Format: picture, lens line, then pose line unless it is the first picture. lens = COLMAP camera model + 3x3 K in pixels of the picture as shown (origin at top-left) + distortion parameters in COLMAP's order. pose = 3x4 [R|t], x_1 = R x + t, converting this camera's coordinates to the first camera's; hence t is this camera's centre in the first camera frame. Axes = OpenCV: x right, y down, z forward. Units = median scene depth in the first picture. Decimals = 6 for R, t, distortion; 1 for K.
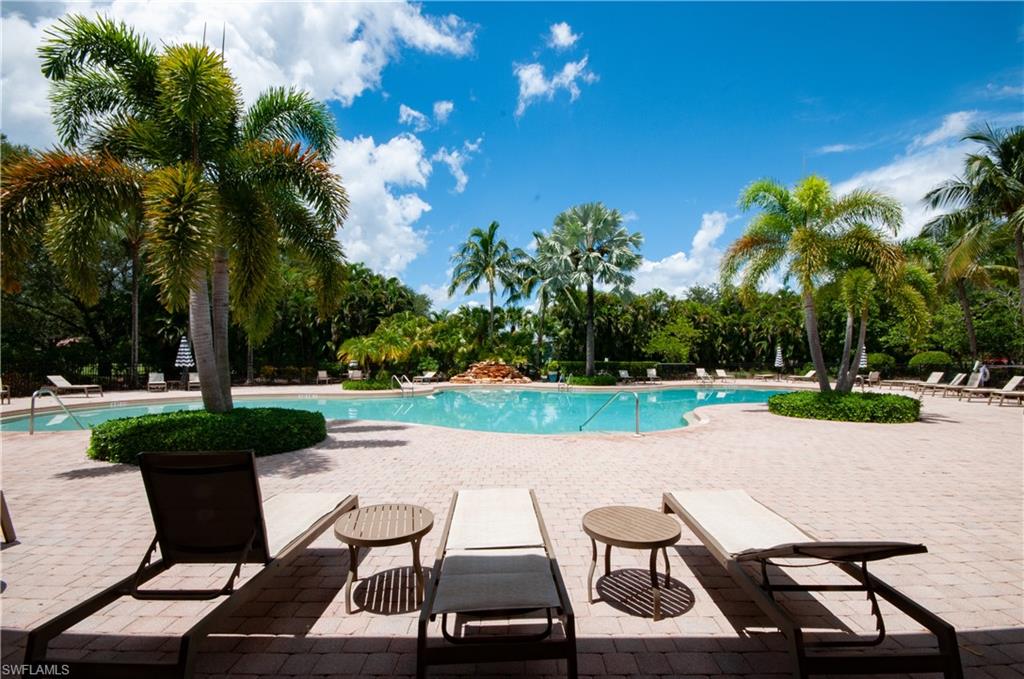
lens RADIAL K [[464.0, 0, 512.0], [0, 464.0, 339.5], [0, 0, 1]] dist [0.002114, 0.000243]
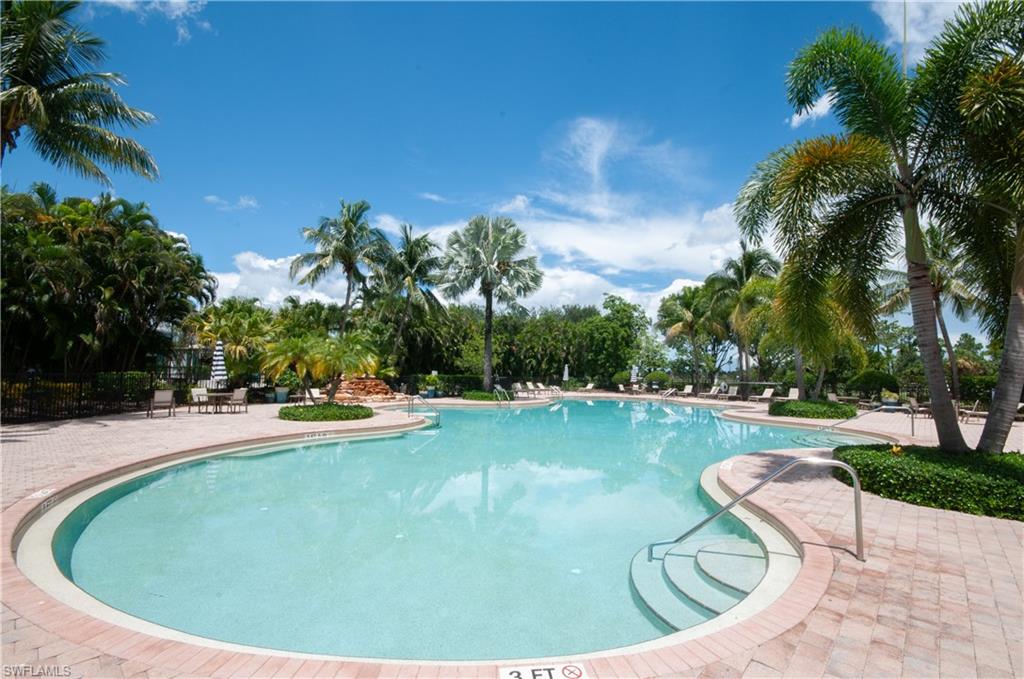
lens RADIAL K [[464.0, 0, 512.0], [0, 464.0, 339.5], [0, 0, 1]] dist [0.002114, 0.000243]
pose [[0.657469, 0.065406, 0.750637, -0.472340], [-0.053541, 0.997762, -0.040044, 0.005637], [-0.751577, -0.013862, 0.659500, 0.276824]]
